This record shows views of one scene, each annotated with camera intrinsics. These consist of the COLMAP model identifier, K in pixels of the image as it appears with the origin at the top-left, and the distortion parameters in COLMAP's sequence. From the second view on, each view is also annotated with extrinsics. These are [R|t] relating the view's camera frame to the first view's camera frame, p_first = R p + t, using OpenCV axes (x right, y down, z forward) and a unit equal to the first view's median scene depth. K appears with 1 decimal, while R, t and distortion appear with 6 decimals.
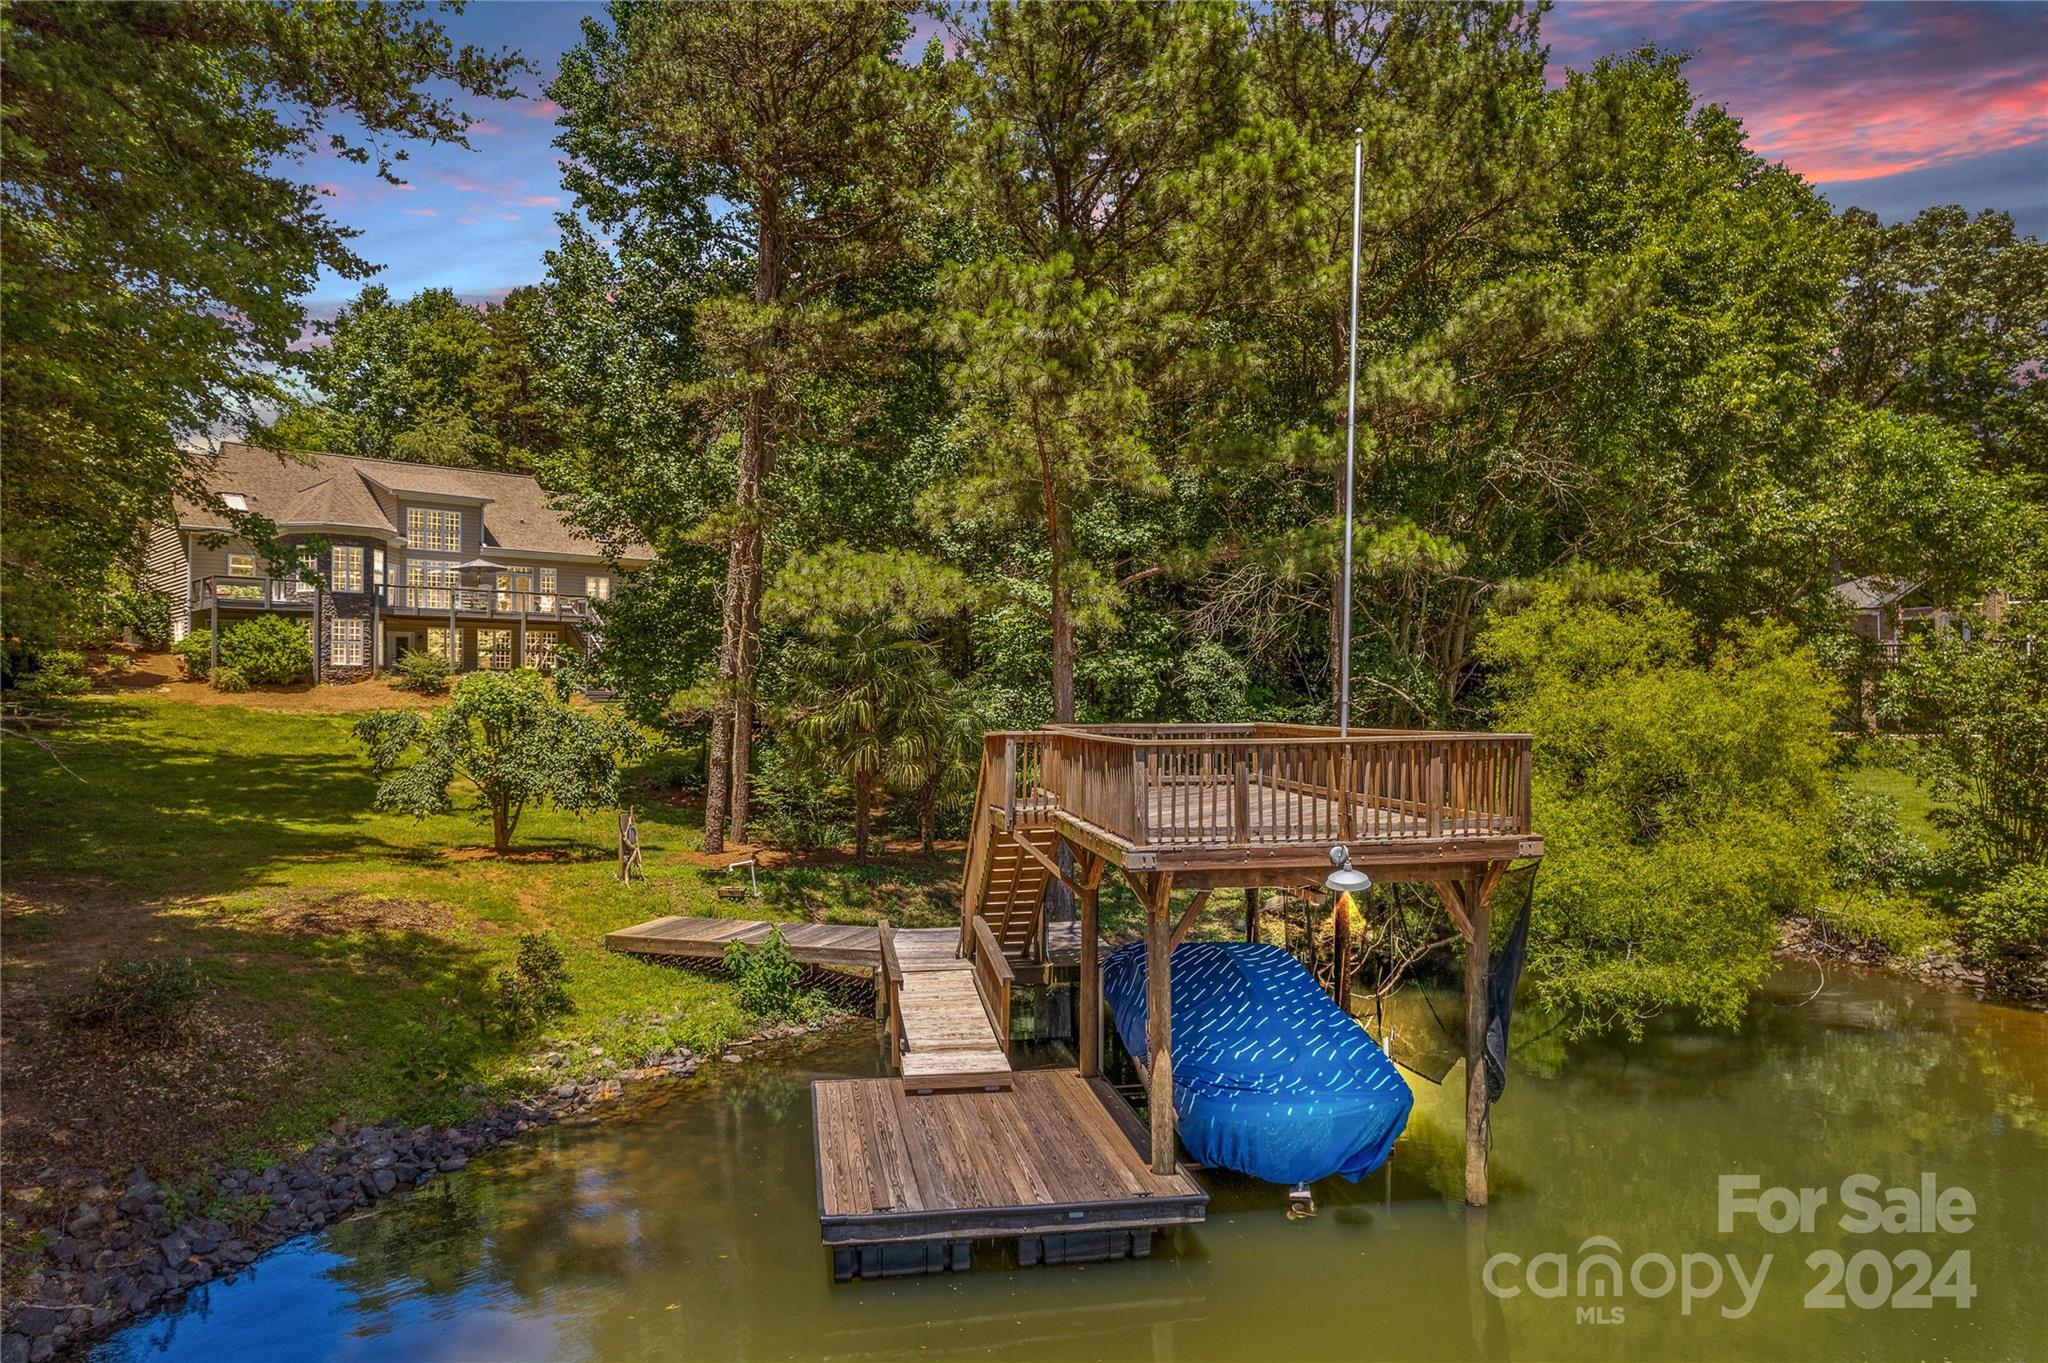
lens RADIAL K [[1380.5, 0, 1037.3], [0, 1380.5, 679.1], [0, 0, 1]] dist [-0.030313, 0.023469]
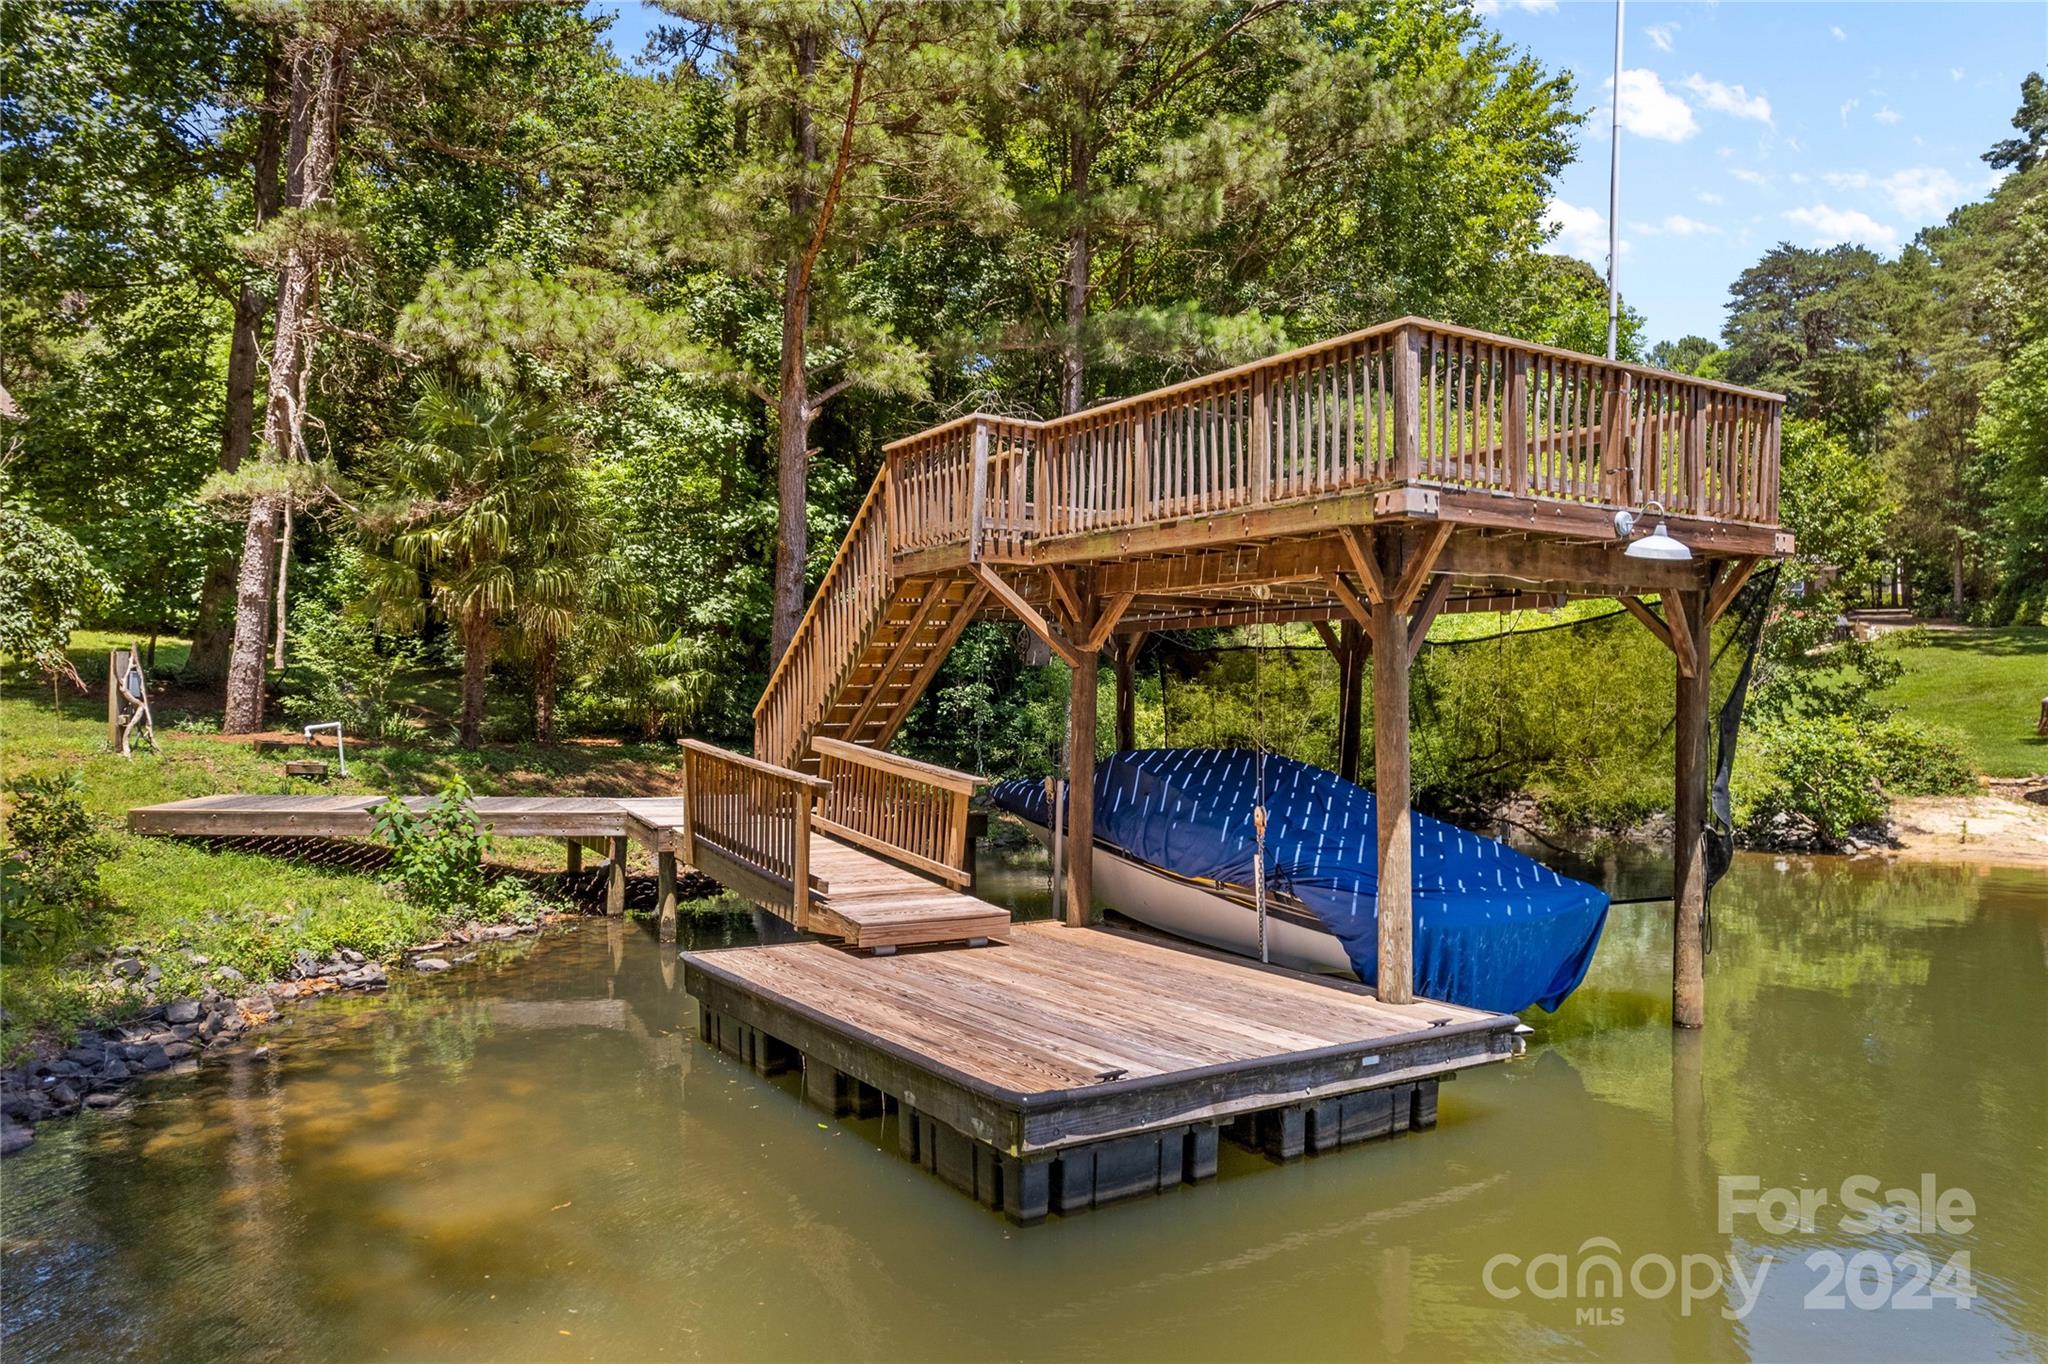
lens RADIAL K [[1380.5, 0, 1013.8], [0, 1380.5, 684.6], [0, 0, 1]] dist [-0.030313, 0.023469]
pose [[0.916833, 0.019944, 0.398773, -0.209690], [-0.019077, 0.999799, -0.006144, 0.134546], [-0.398815, -0.001974, 0.917029, 0.295988]]
